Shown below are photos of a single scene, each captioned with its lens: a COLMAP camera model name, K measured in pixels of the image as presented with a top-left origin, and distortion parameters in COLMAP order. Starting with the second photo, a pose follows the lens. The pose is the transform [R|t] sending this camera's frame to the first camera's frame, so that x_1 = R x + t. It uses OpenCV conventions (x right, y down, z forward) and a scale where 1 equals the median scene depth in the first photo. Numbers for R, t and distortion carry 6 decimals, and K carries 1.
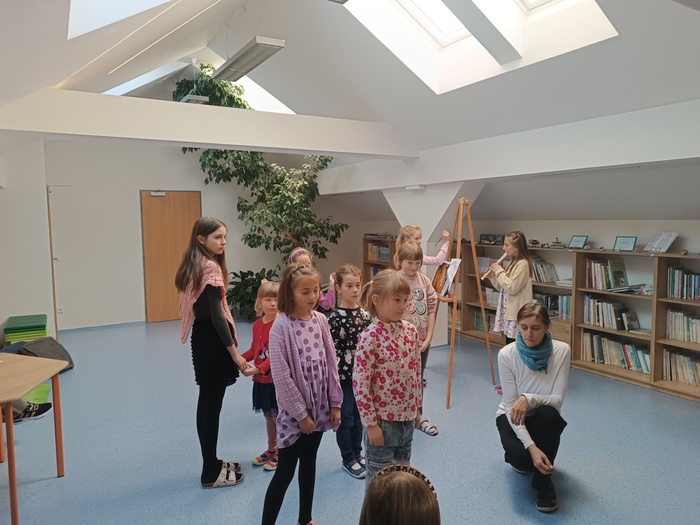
lens RADIAL K [[507.2, 0, 352.5], [0, 507.2, 262.9], [0, 0, 1]] dist [-0.003117, -0.002241]
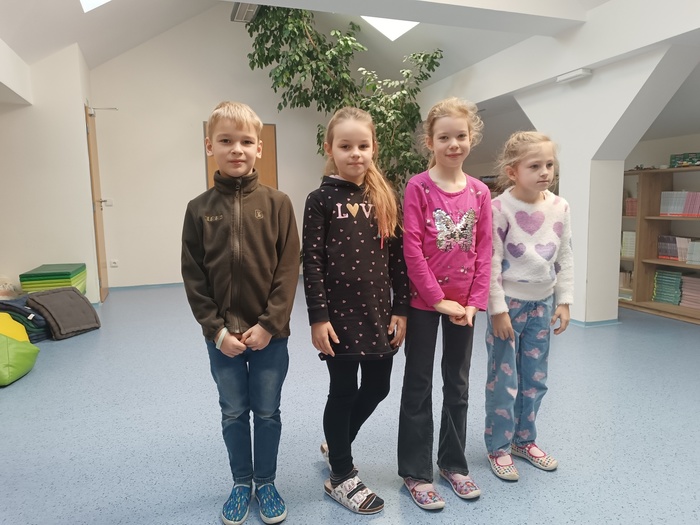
lens RADIAL K [[507.2, 0, 349.9], [0, 507.2, 260.4], [0, 0, 1]] dist [-0.003117, -0.002241]
pose [[0.980511, 0.020987, -0.195338, -0.020652], [-0.014828, 0.999347, 0.032938, 0.057787], [0.195902, -0.029399, 0.980183, 0.253581]]
